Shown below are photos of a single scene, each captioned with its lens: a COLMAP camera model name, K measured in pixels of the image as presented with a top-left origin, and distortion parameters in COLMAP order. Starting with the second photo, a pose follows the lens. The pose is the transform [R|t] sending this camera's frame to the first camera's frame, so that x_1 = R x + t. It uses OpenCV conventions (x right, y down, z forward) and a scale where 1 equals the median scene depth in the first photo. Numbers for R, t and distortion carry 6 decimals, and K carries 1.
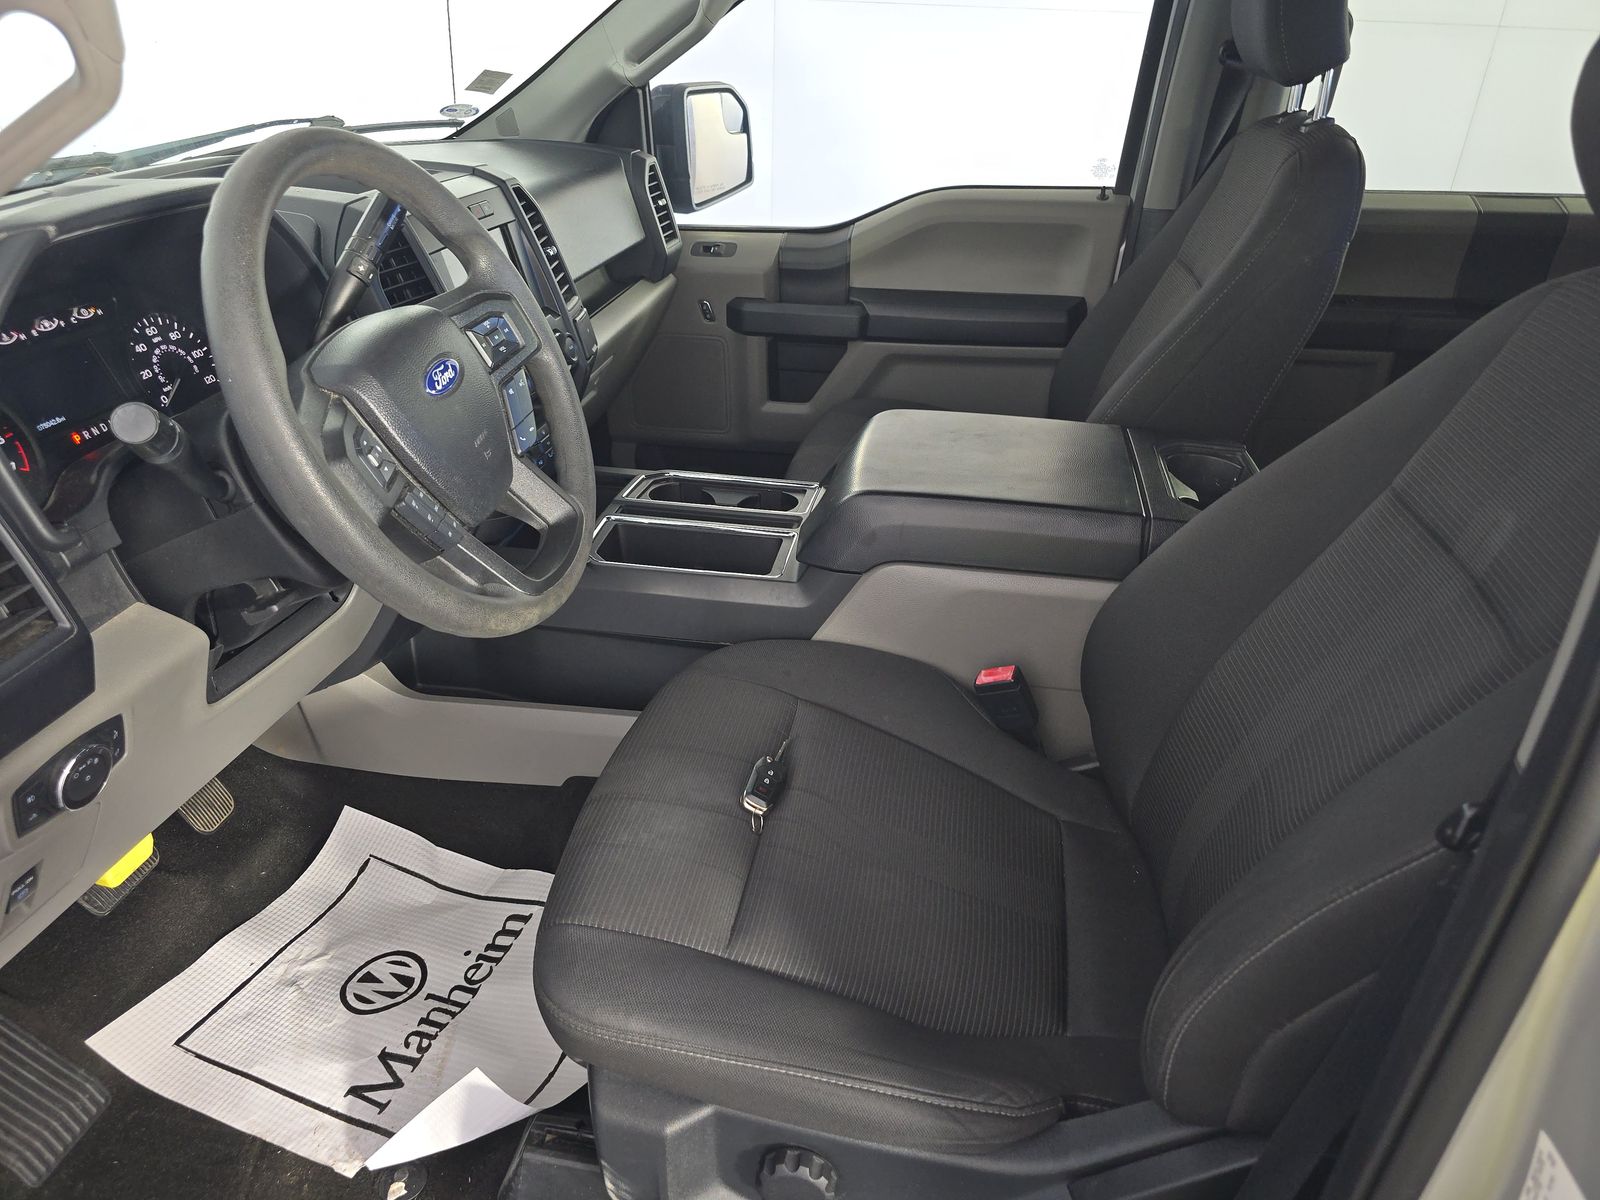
lens RADIAL K [[1102.3, 0, 795.9], [0, 1102.3, 604.5], [0, 0, 1]] dist [0.036528, -0.032183]
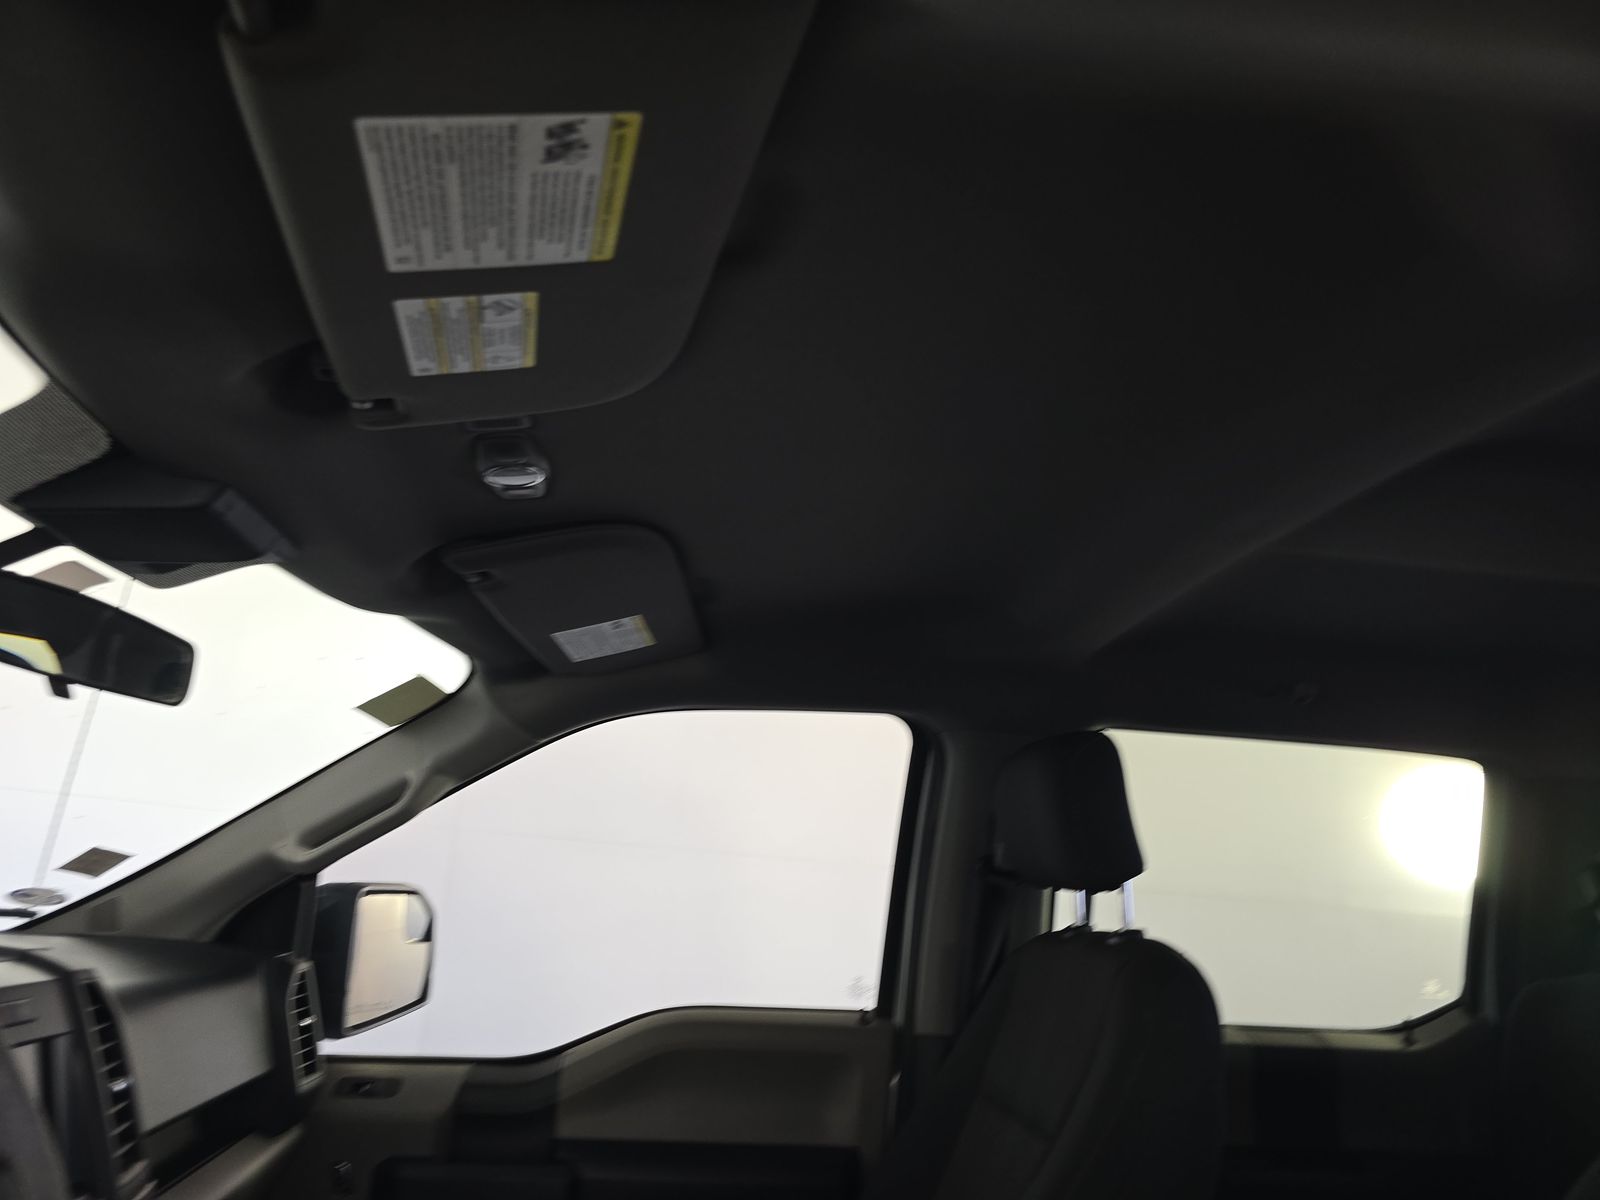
lens RADIAL K [[1102.3, 0, 802.6], [0, 1102.3, 593.9], [0, 0, 1]] dist [0.036528, -0.032183]
pose [[0.953983, 0.119029, 0.275223, -0.044096], [0.096898, 0.746227, -0.658602, -0.055469], [-0.283772, 0.654964, 0.700354, 0.201131]]
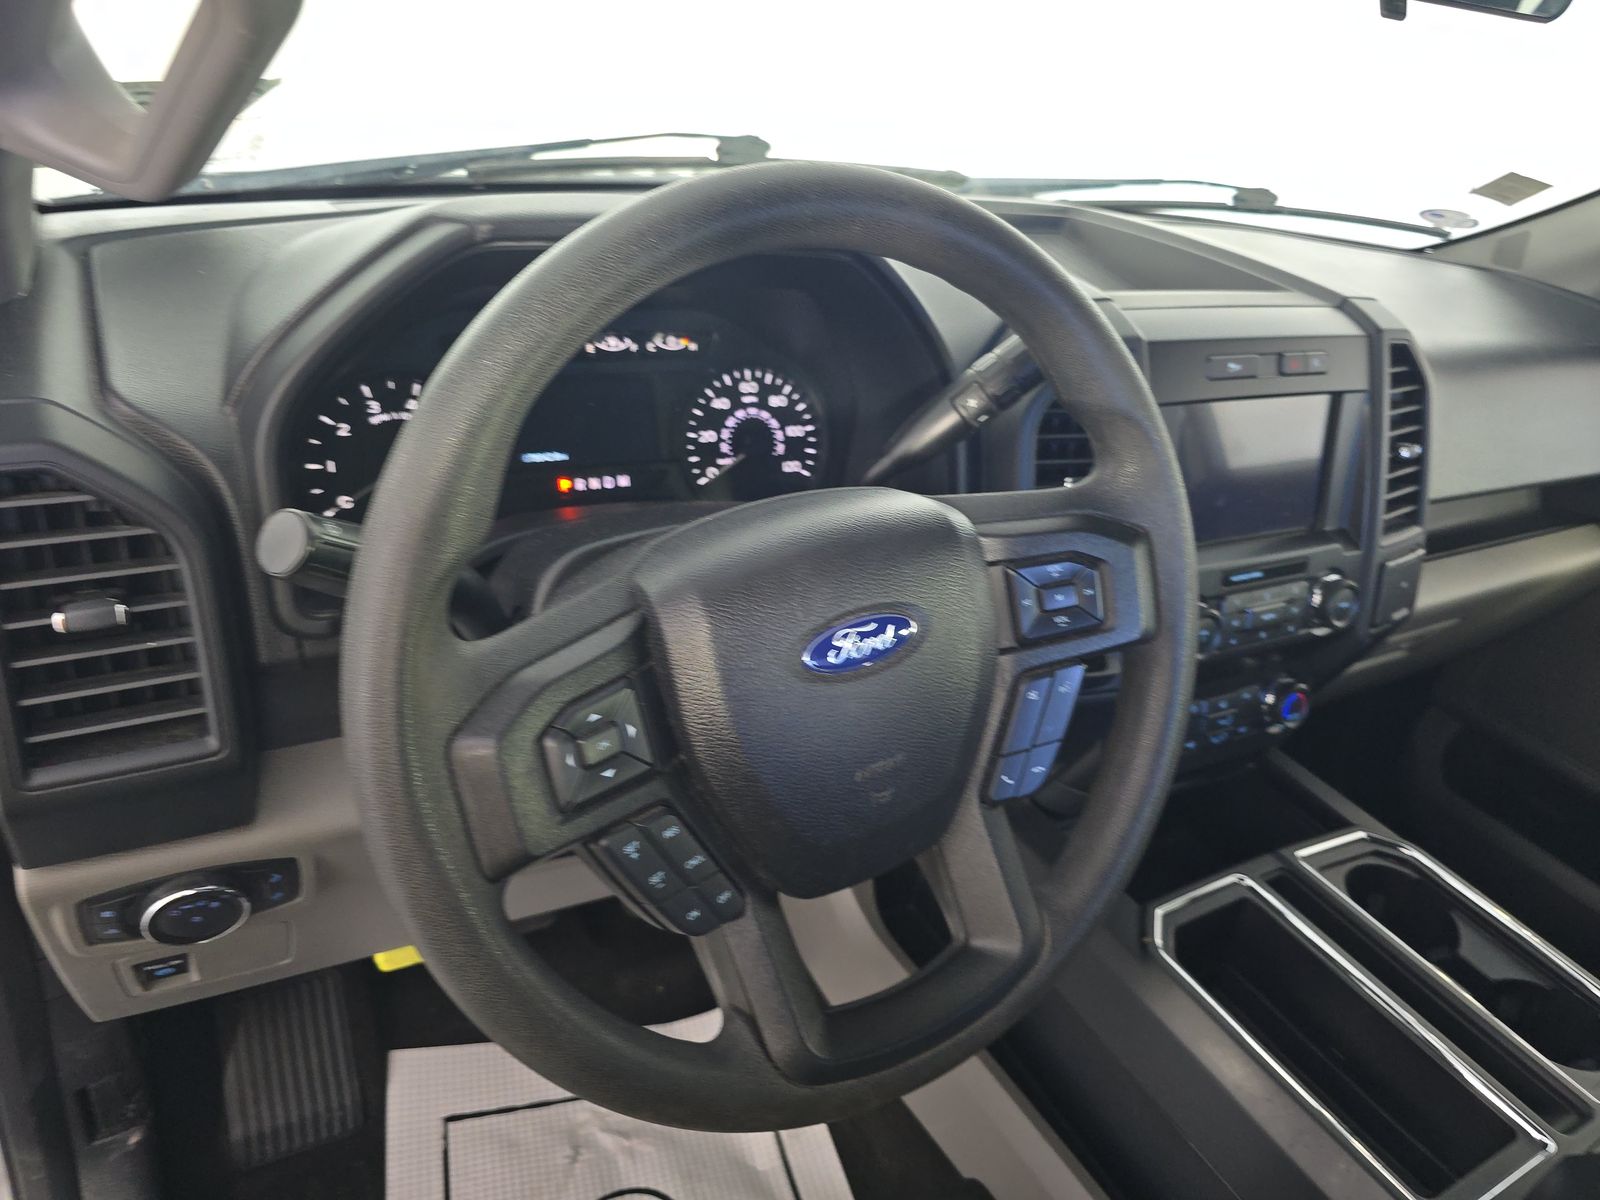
lens RADIAL K [[1102.3, 0, 814.2], [0, 1102.3, 601.2], [0, 0, 1]] dist [0.036528, -0.032183]
pose [[0.637804, 0.437896, -0.633603, -0.000887], [-0.472694, 0.872047, 0.126861, -0.127415], [0.608084, 0.218588, 0.763186, 0.258559]]
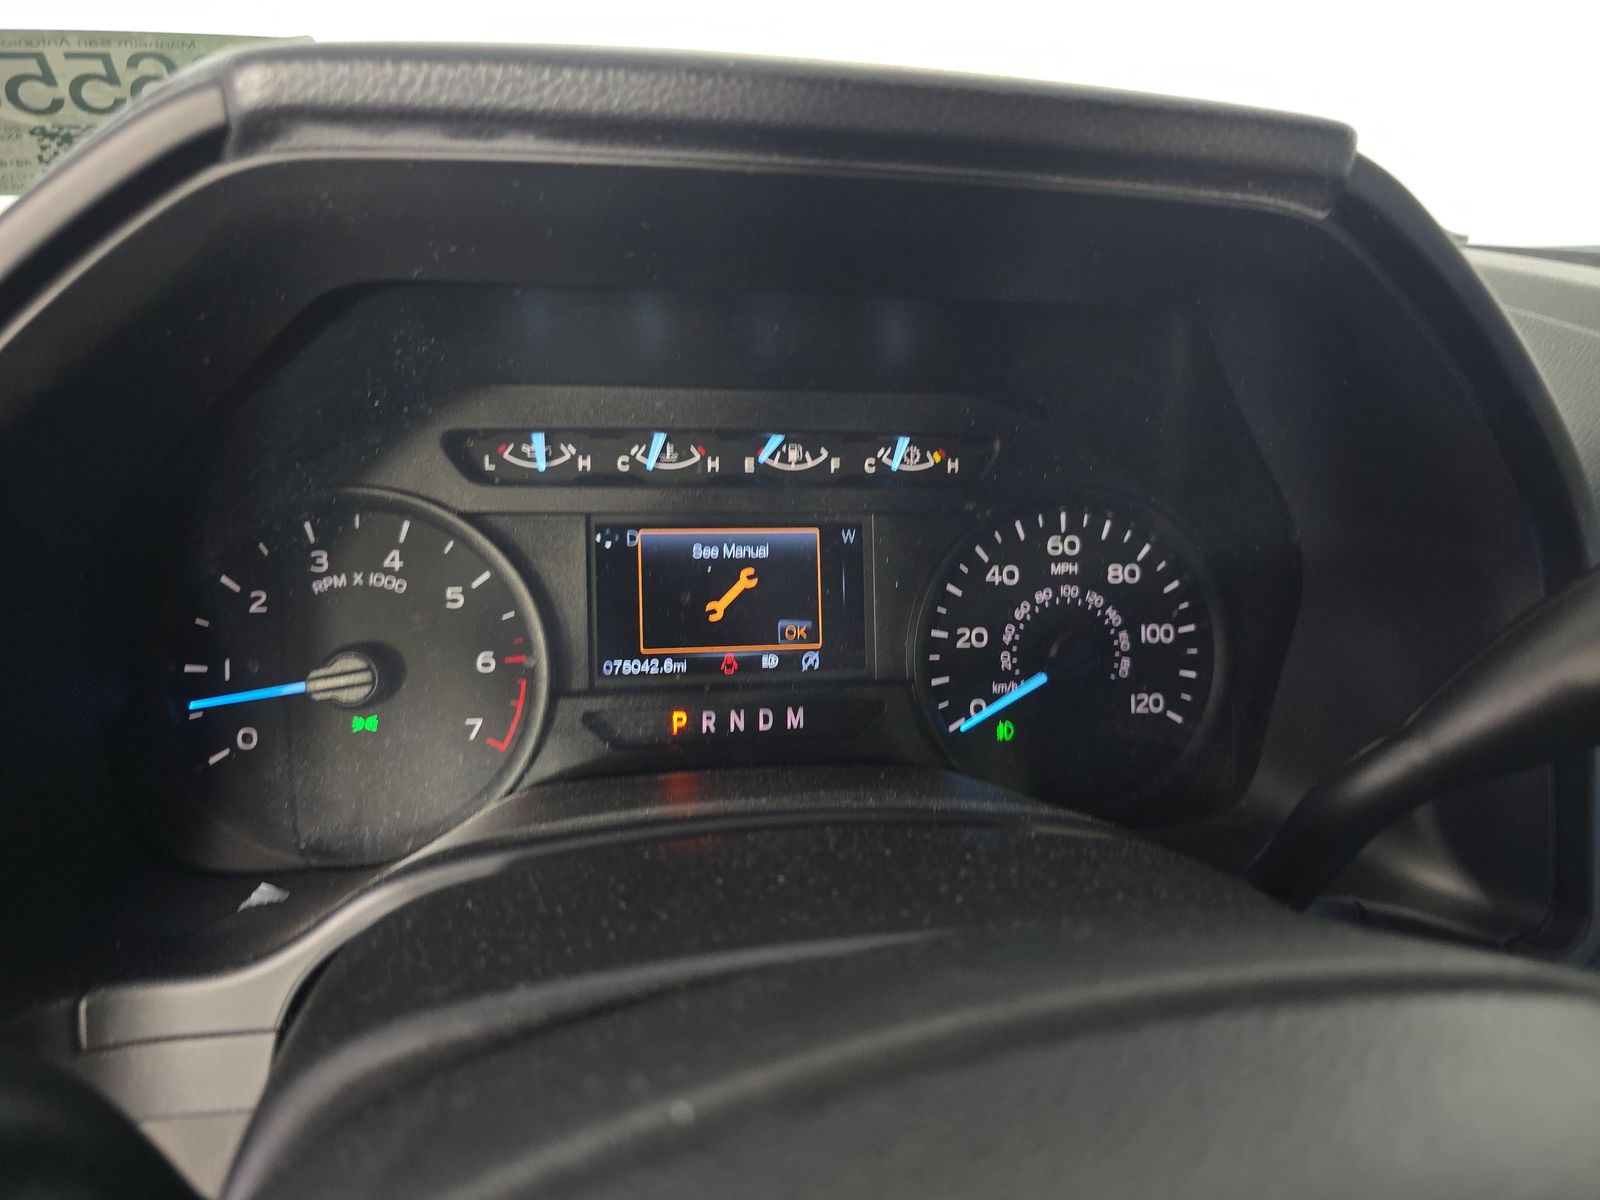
lens RADIAL K [[1102.3, 0, 804.9], [0, 1102.3, 613.3], [0, 0, 1]] dist [0.036528, -0.032183]
pose [[0.343435, 0.362625, -0.866346, -0.143679], [-0.478997, 0.861091, 0.170542, -0.134343], [0.807845, 0.356408, 0.469425, 0.407878]]
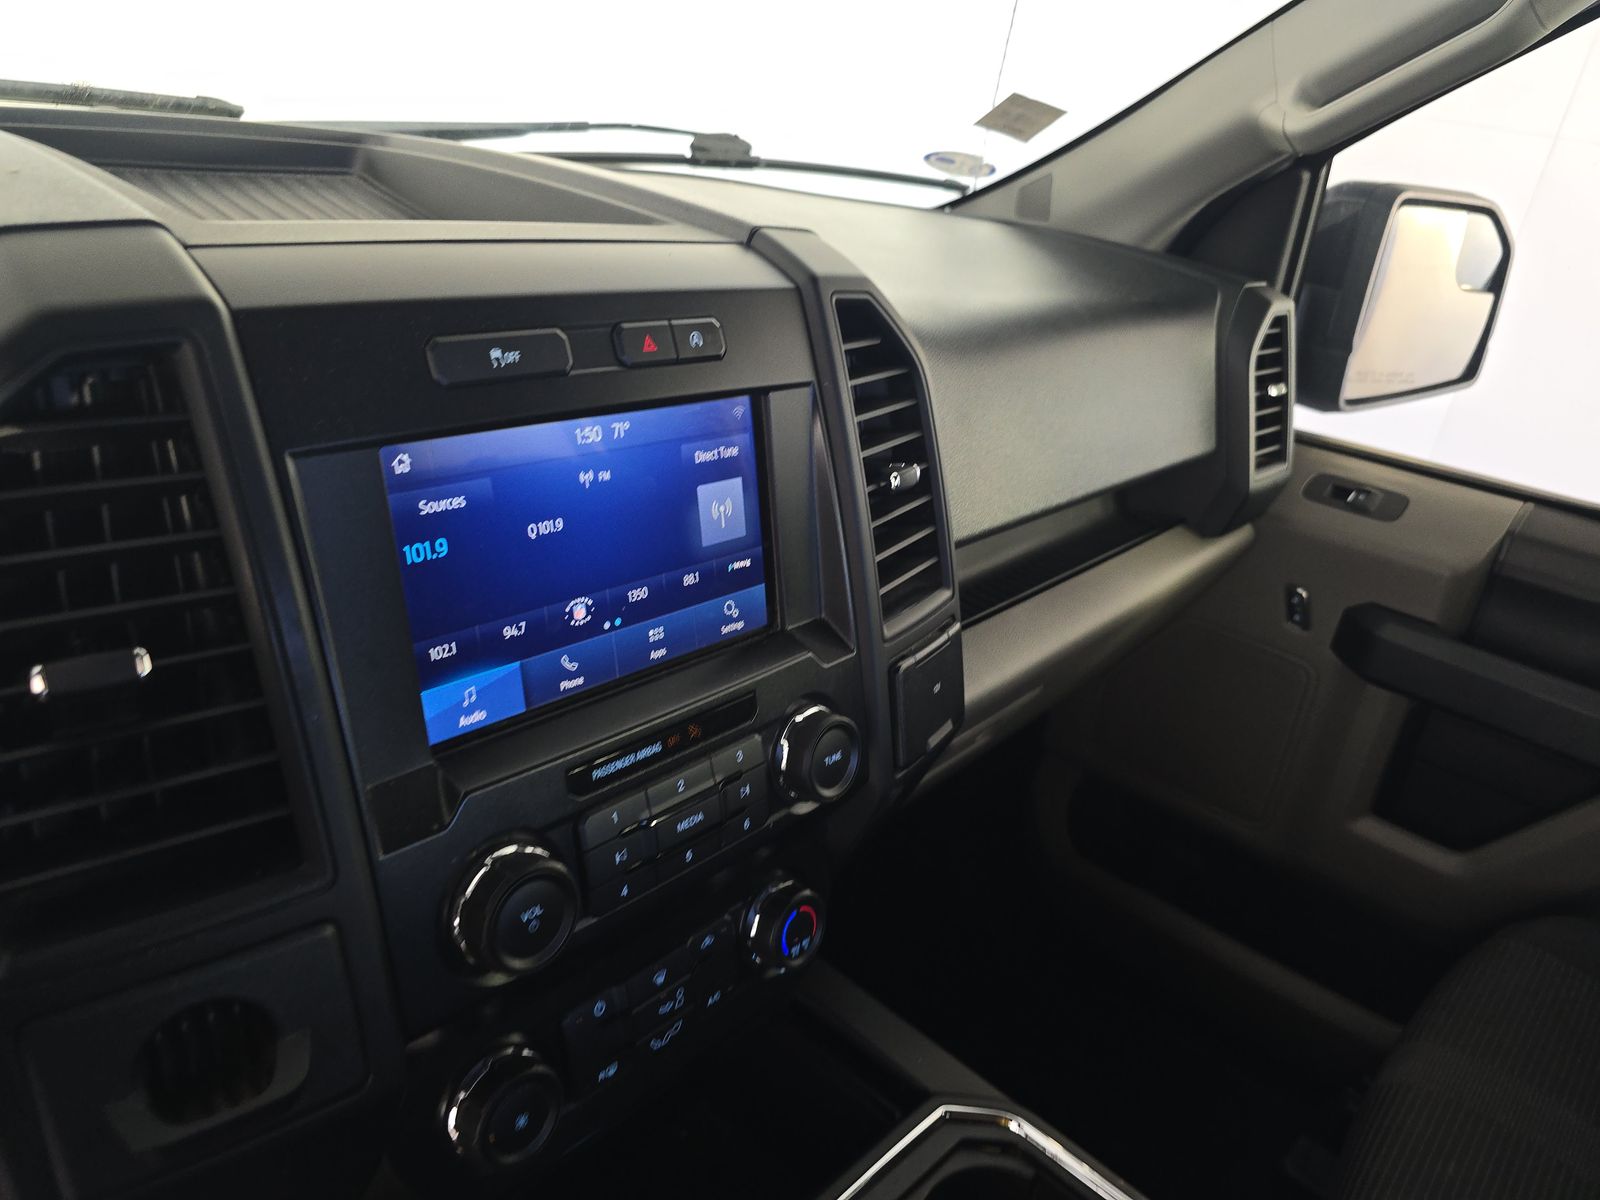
lens RADIAL K [[1102.3, 0, 806.9], [0, 1102.3, 586.9], [0, 0, 1]] dist [0.036528, -0.032183]
pose [[0.845558, 0.300376, -0.441368, -0.054683], [-0.347401, 0.937309, -0.027647, -0.200364], [0.405394, 0.176709, 0.896900, 0.502355]]
